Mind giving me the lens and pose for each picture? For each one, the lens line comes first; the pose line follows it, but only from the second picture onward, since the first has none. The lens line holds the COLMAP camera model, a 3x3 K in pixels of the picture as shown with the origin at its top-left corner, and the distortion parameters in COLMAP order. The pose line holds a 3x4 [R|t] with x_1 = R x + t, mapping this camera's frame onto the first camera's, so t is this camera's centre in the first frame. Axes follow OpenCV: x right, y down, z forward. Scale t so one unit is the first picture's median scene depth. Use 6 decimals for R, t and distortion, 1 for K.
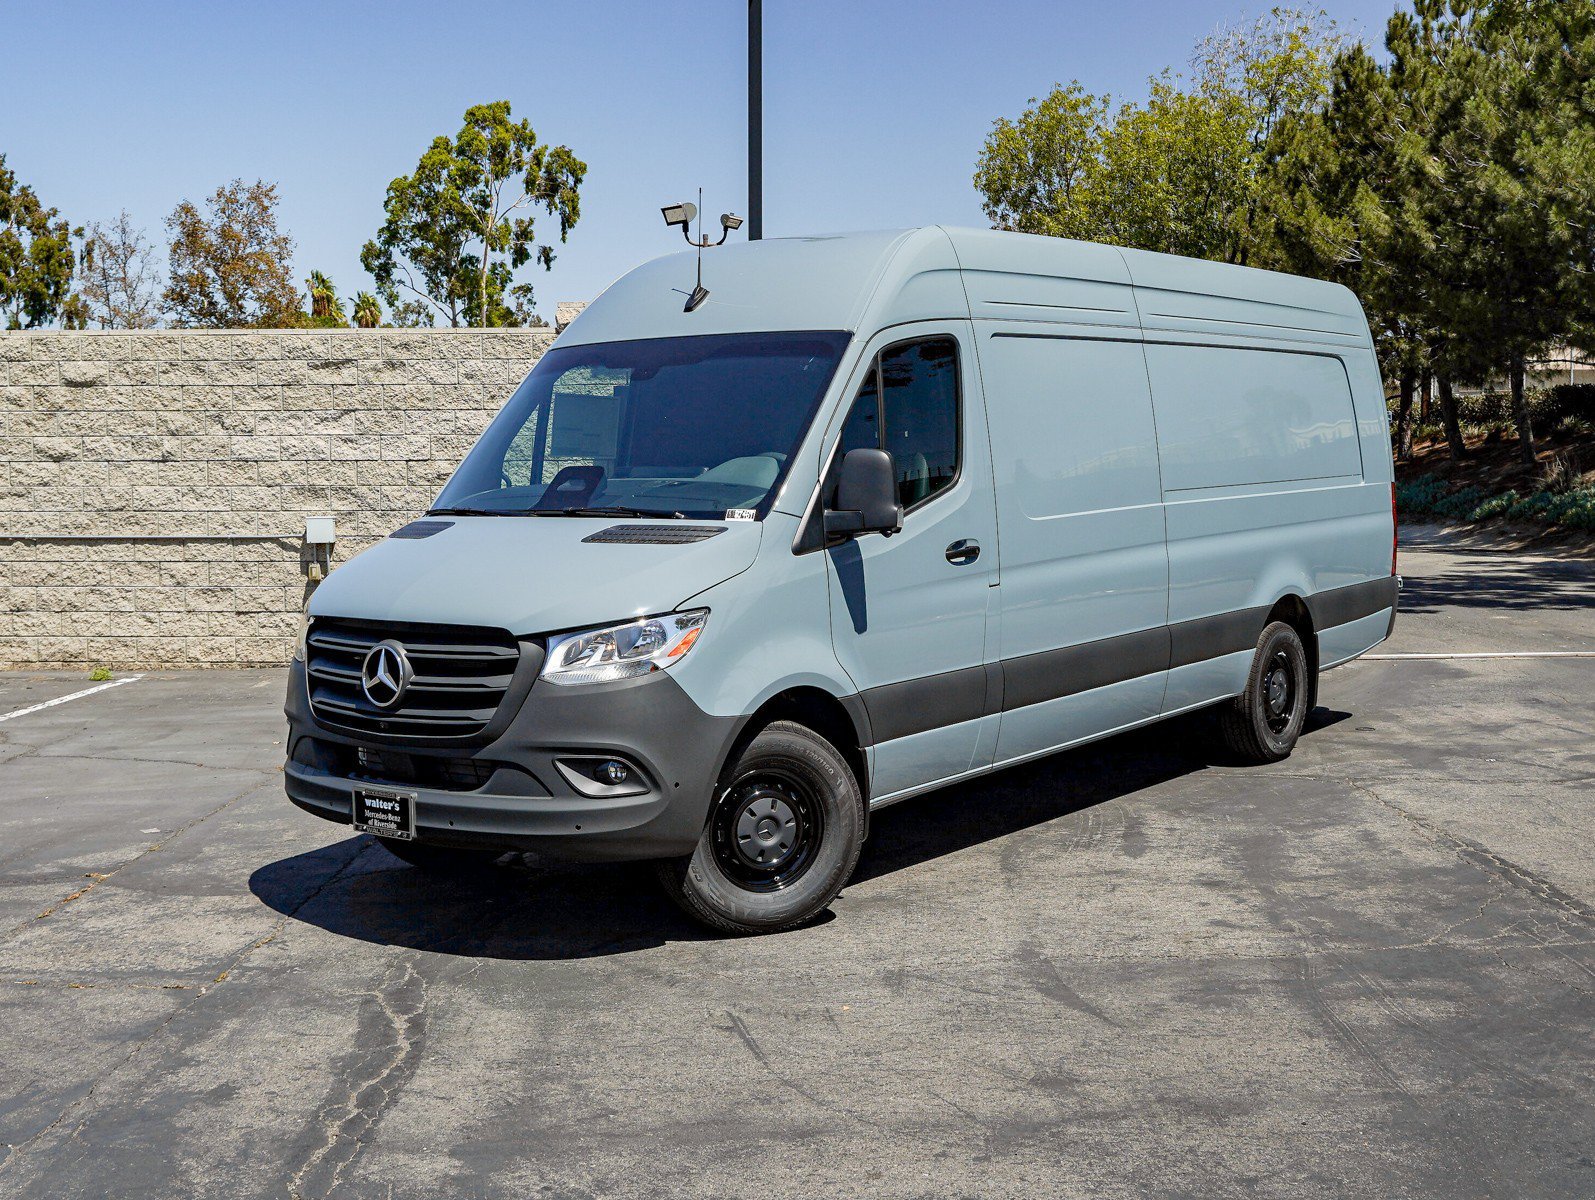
lens RADIAL K [[1973.0, 0, 779.8], [0, 1973.0, 659.9], [0, 0, 1]] dist [0.144182, 0.000000]
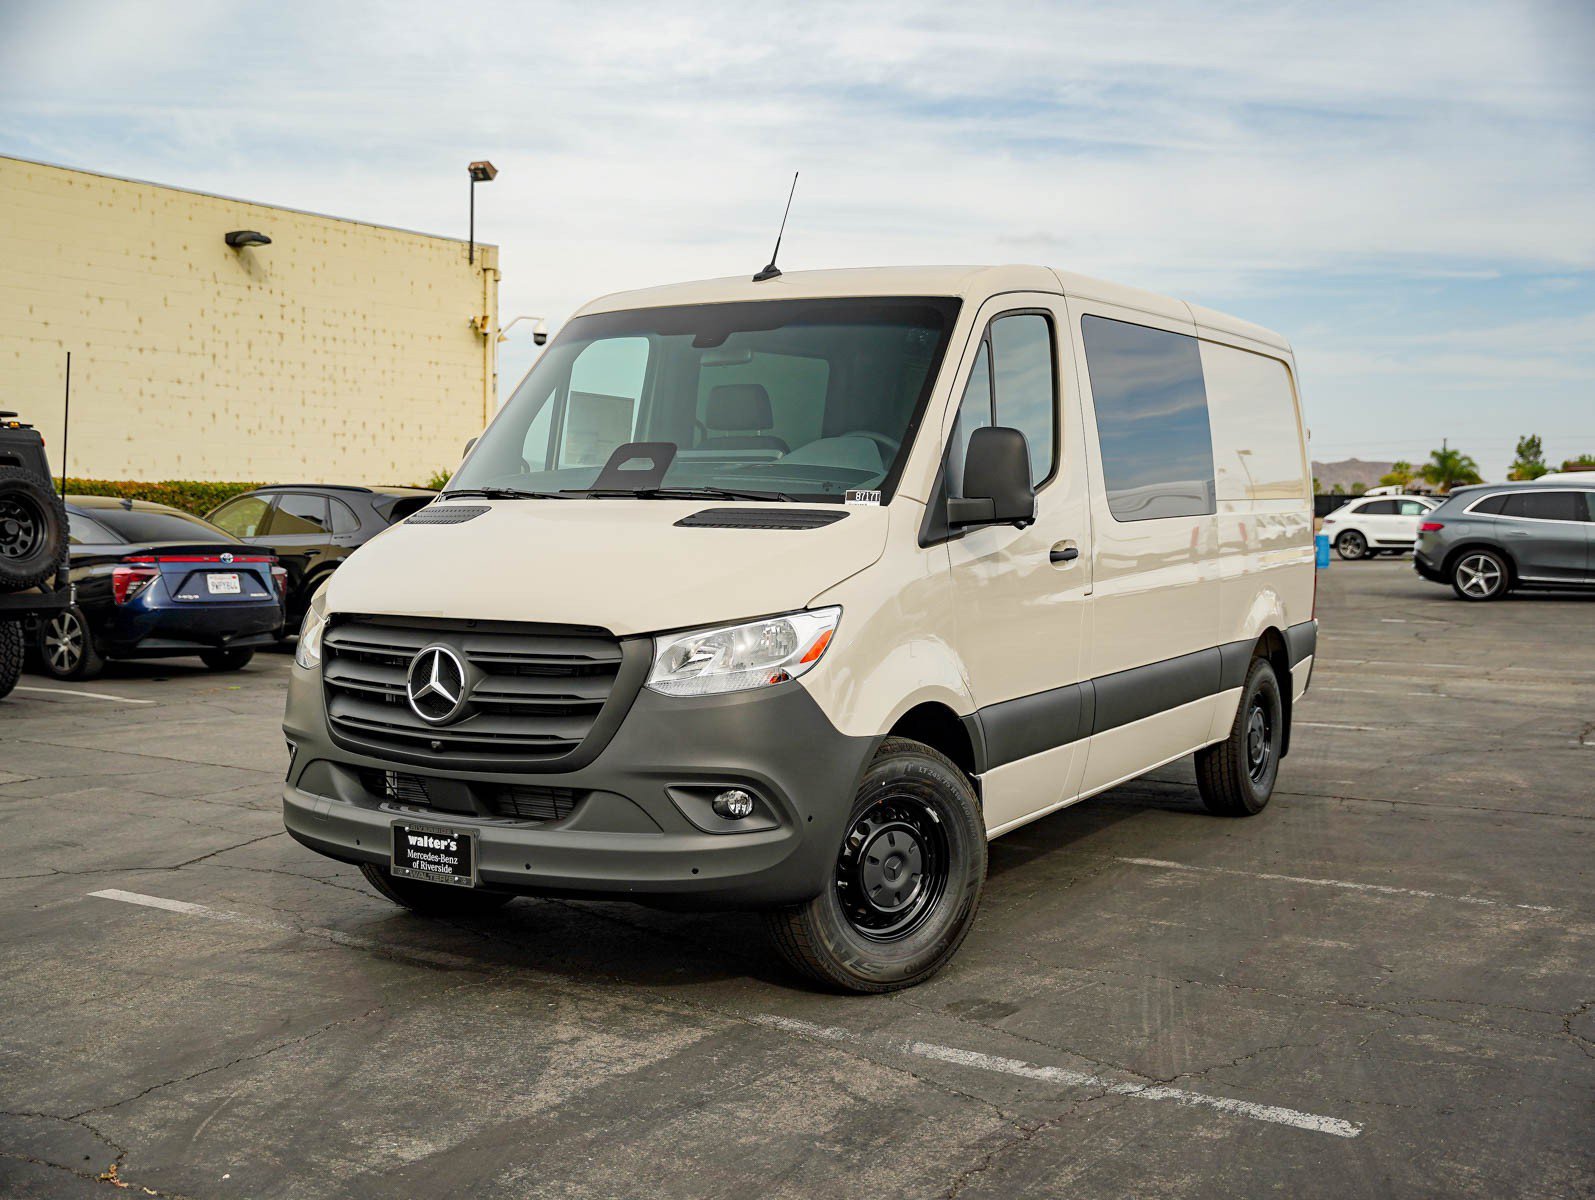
lens RADIAL K [[1880.4, 0, 798.1], [0, 1880.4, 612.6], [0, 0, 1]] dist [0.044490, 0.000000]
pose [[0.989434, 0.014791, 0.144229, -0.164707], [-0.007636, 0.998718, -0.050036, 0.016236], [-0.144784, 0.048406, 0.988279, 0.213276]]
